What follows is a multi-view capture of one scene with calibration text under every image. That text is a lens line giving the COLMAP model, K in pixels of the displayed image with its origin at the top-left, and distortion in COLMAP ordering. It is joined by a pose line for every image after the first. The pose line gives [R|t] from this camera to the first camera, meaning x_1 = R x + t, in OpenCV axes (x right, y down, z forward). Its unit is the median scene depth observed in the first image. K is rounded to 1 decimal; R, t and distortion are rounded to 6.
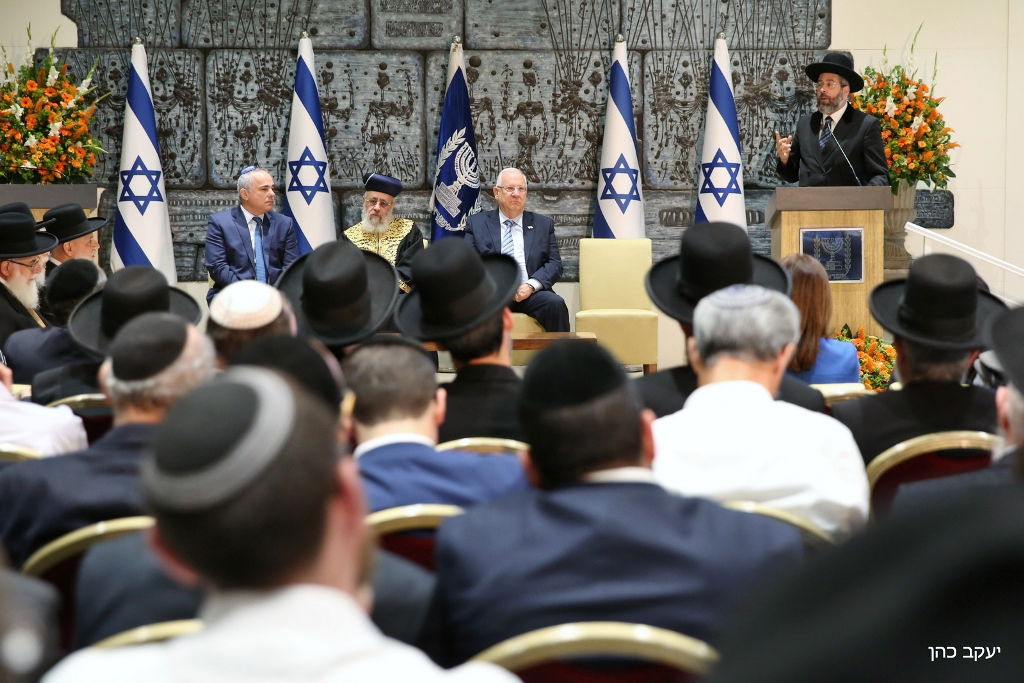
lens RADIAL K [[2245.3, 0, 559.0], [0, 2245.3, 316.2], [0, 0, 1]] dist [0.206702, 0.070919]
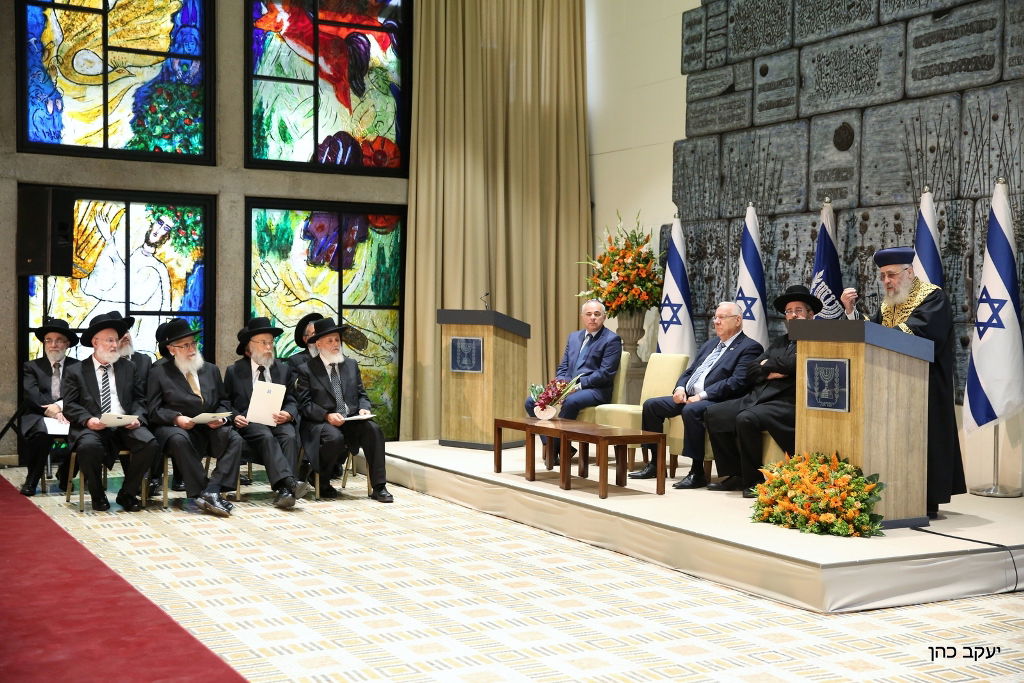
lens RADIAL K [[1318.4, 0, 512.0], [0, 1318.4, 341.5], [0, 0, 1]] dist [0.071257, 0.048277]
pose [[0.472142, 0.031904, -0.880945, 0.511328], [-0.070354, 0.997521, -0.001580, -0.030405], [0.878711, 0.062724, 0.473216, 0.492428]]
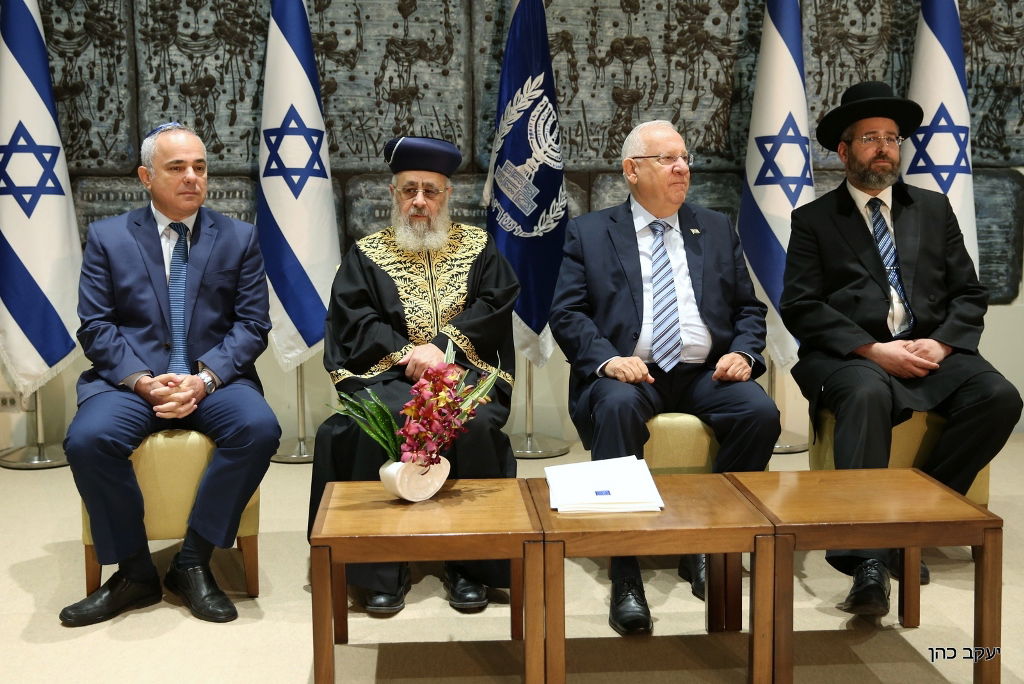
lens RADIAL K [[1309.0, 0, 486.5], [0, 1309.0, 313.2], [0, 0, 1]] dist [0.023934, 0.110031]
pose [[0.999114, -0.012171, 0.040299, -0.071452], [0.010346, 0.998924, 0.045197, -0.032563], [-0.040805, -0.044740, 0.998165, 0.616114]]
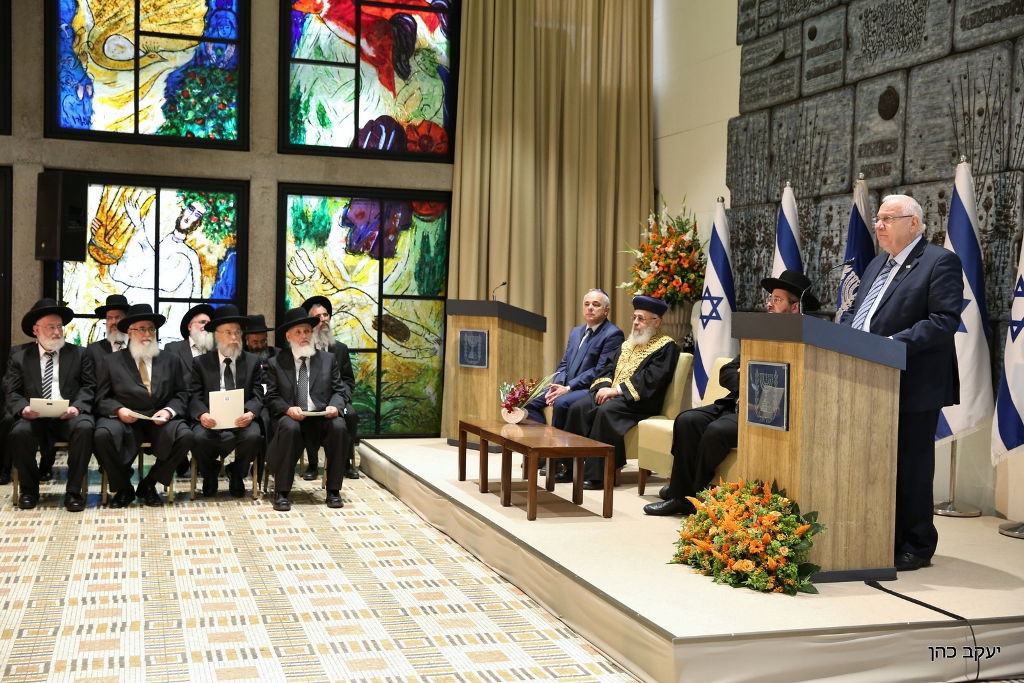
lens RADIAL K [[1192.4, 0, 512.0], [0, 1192.4, 341.5], [0, 0, 1]] dist [0.028529, 0.075340]
pose [[0.297000, 0.043684, -0.953878, 0.441613], [-0.087378, 0.996005, 0.018408, -0.039738], [0.950871, 0.077881, 0.299630, 0.663426]]
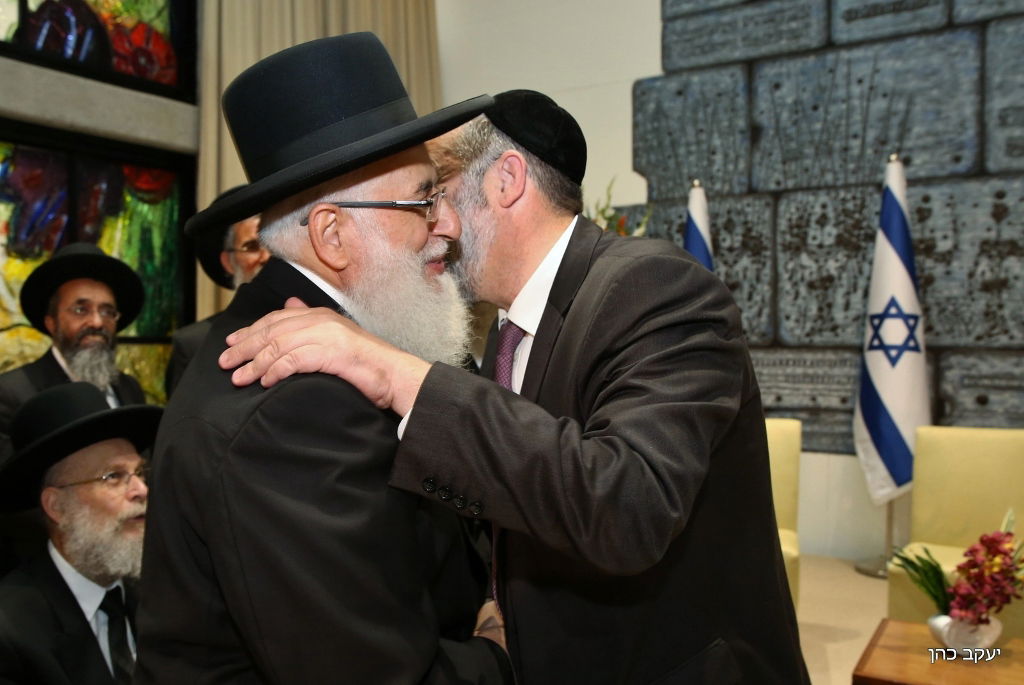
lens RADIAL K [[869.7, 0, 456.2], [0, 869.7, 364.1], [0, 0, 1]] dist [-0.106341, 0.077993]
pose [[0.818420, 0.019835, -0.574278, -0.063549], [-0.037764, 0.999100, -0.019311, -0.038321], [0.573378, 0.037492, 0.818433, 0.649504]]
